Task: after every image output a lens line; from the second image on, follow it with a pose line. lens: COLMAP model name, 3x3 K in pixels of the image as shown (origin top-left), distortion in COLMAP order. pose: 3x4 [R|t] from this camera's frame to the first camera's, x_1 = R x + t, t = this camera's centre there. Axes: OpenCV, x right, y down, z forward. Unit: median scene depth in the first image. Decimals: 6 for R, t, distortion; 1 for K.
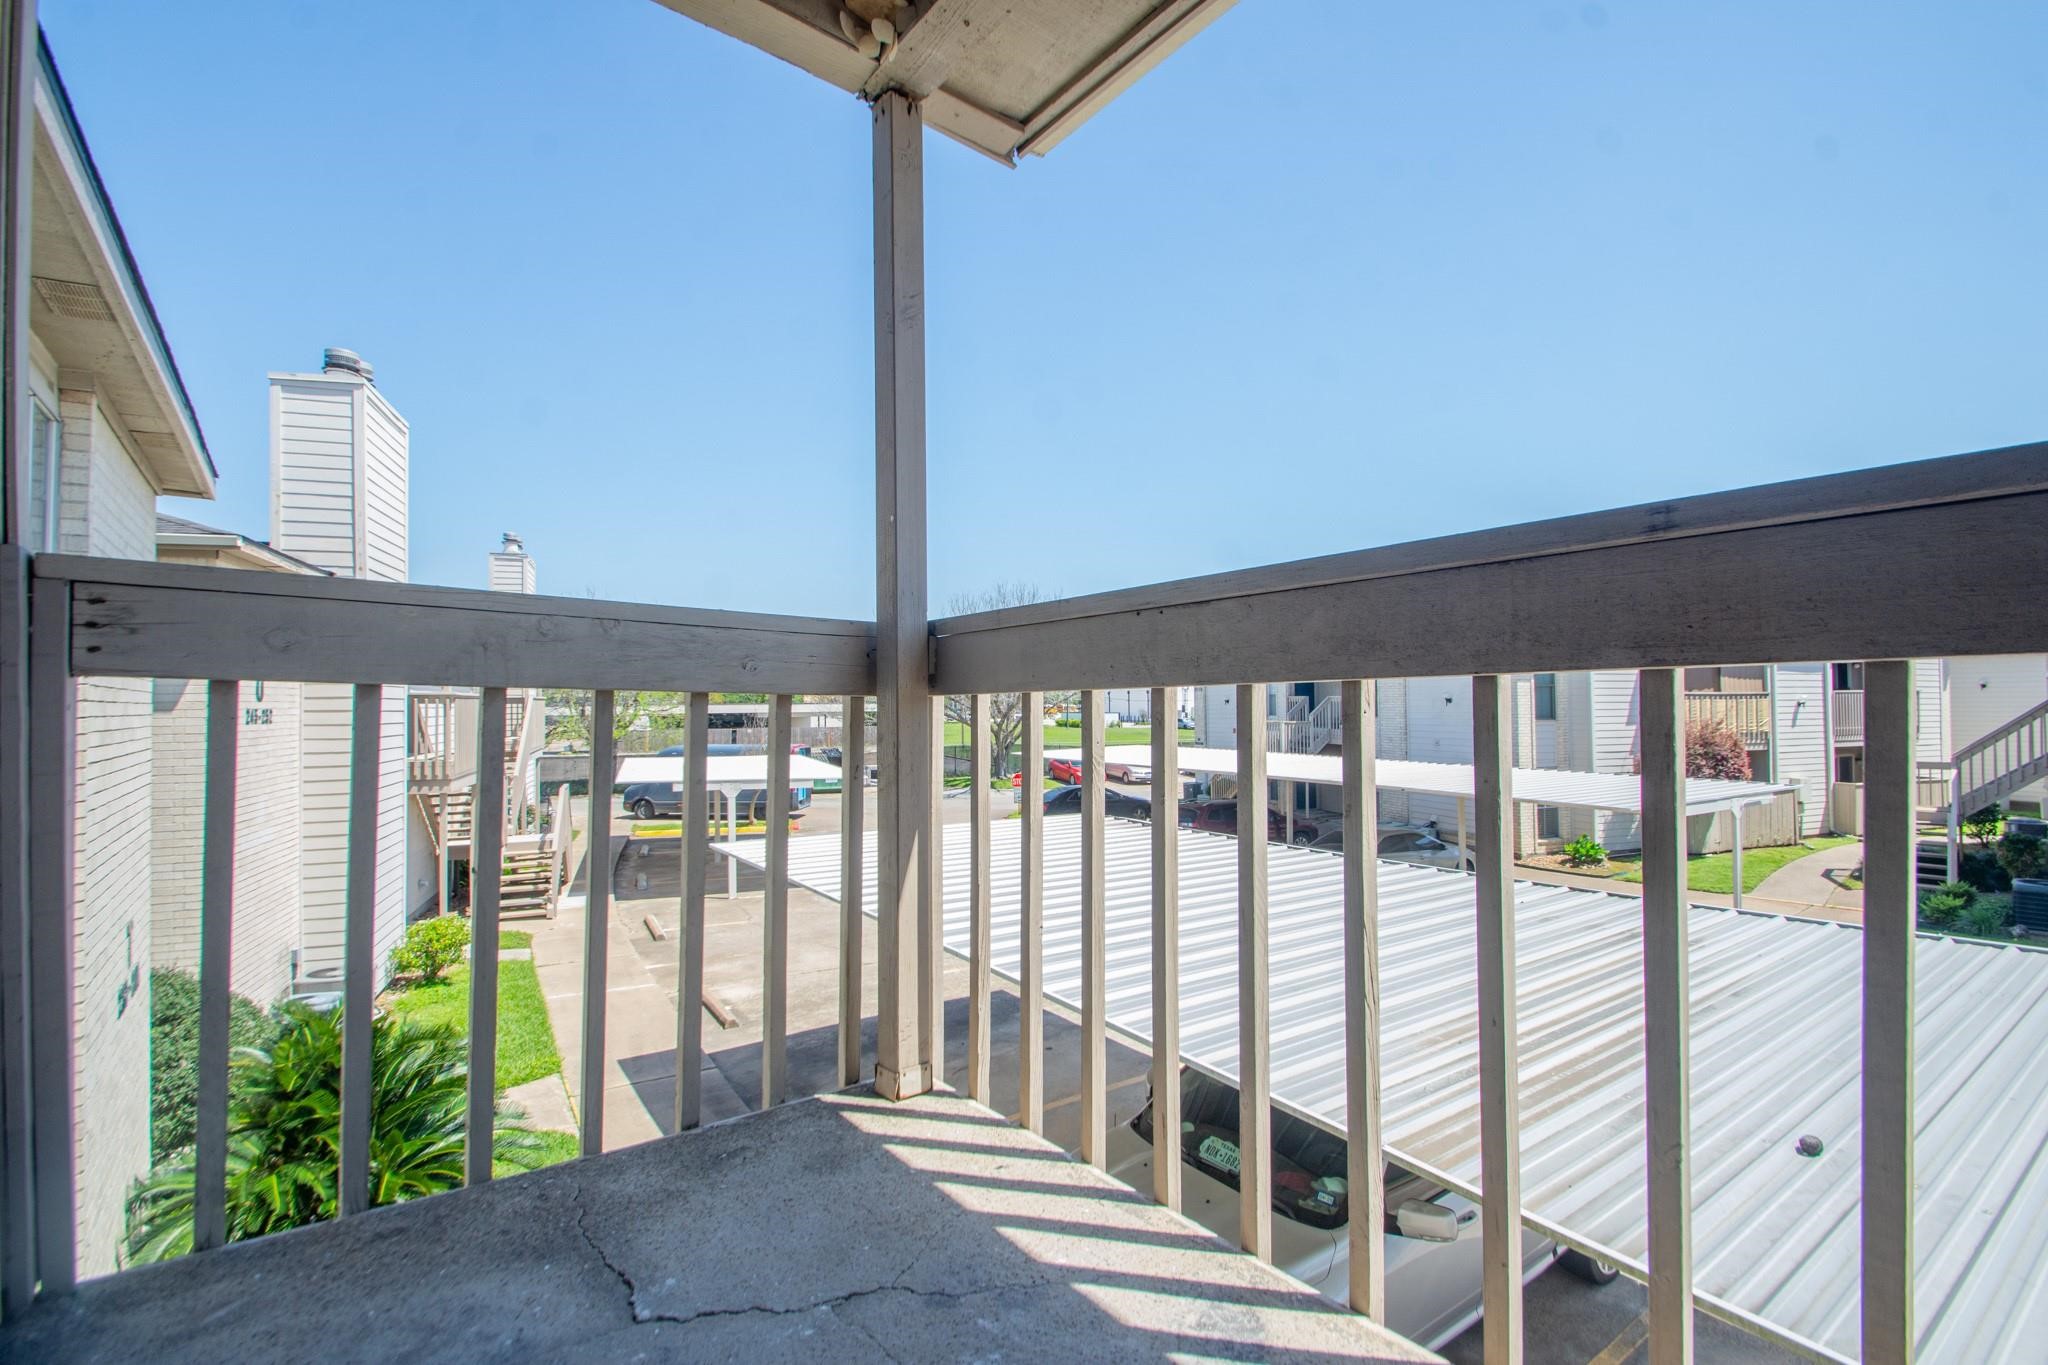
lens RADIAL K [[934.4, 0, 1015.6], [0, 934.4, 688.5], [0, 0, 1]] dist [-0.003788, -0.000459]
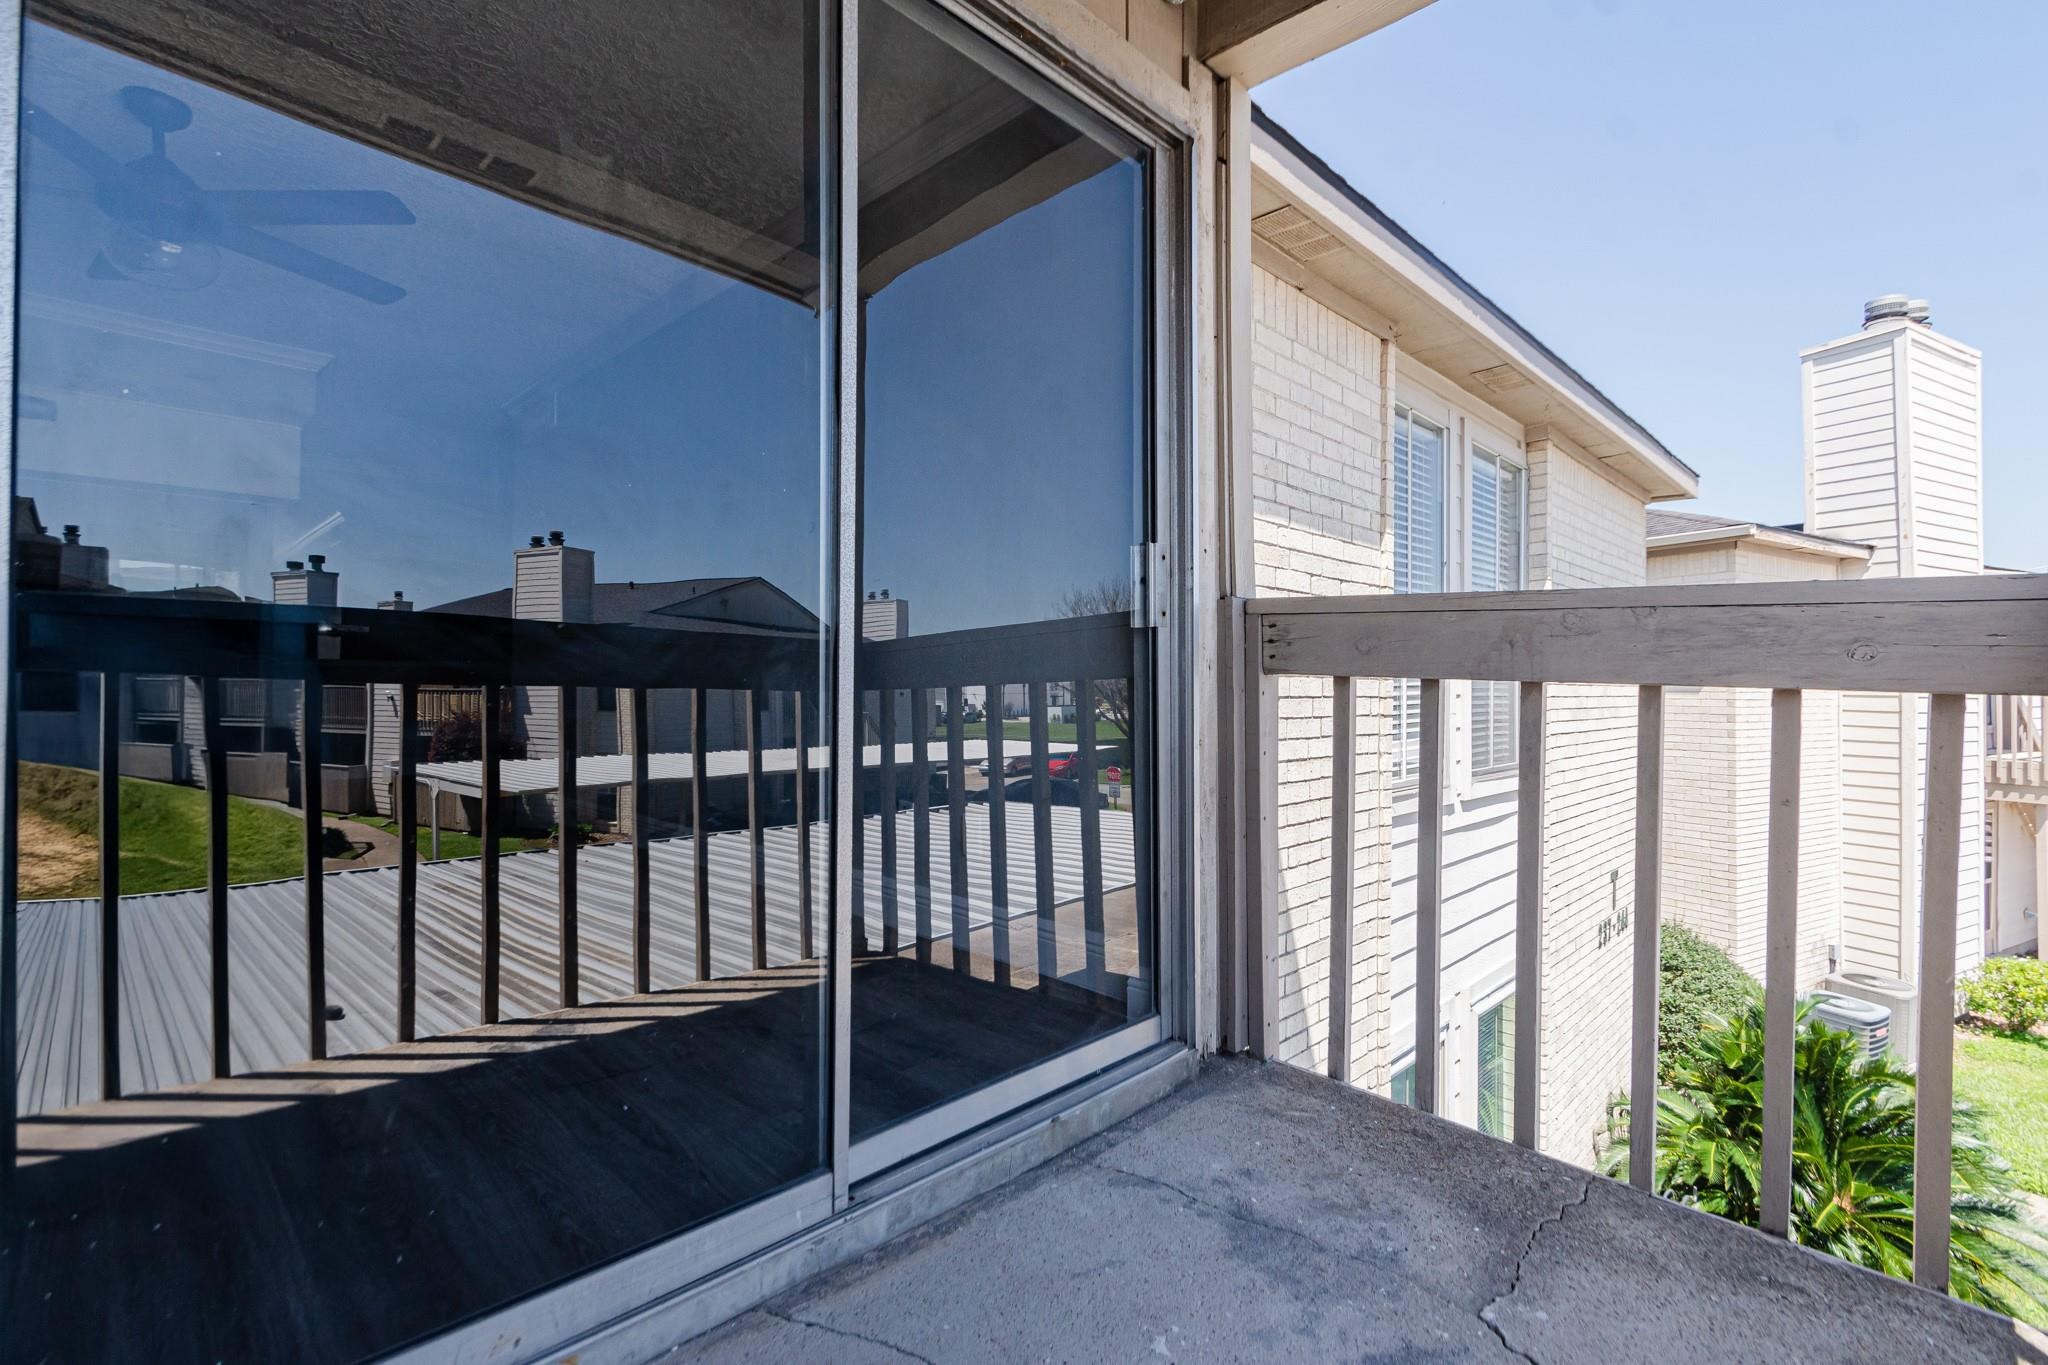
lens RADIAL K [[934.4, 0, 1017.1], [0, 934.4, 678.1], [0, 0, 1]] dist [-0.003788, -0.000459]
pose [[0.133444, 0.005453, -0.991041, 0.121032], [0.003352, 0.999977, 0.005954, -0.003970], [0.991051, -0.004117, 0.133422, 0.086864]]
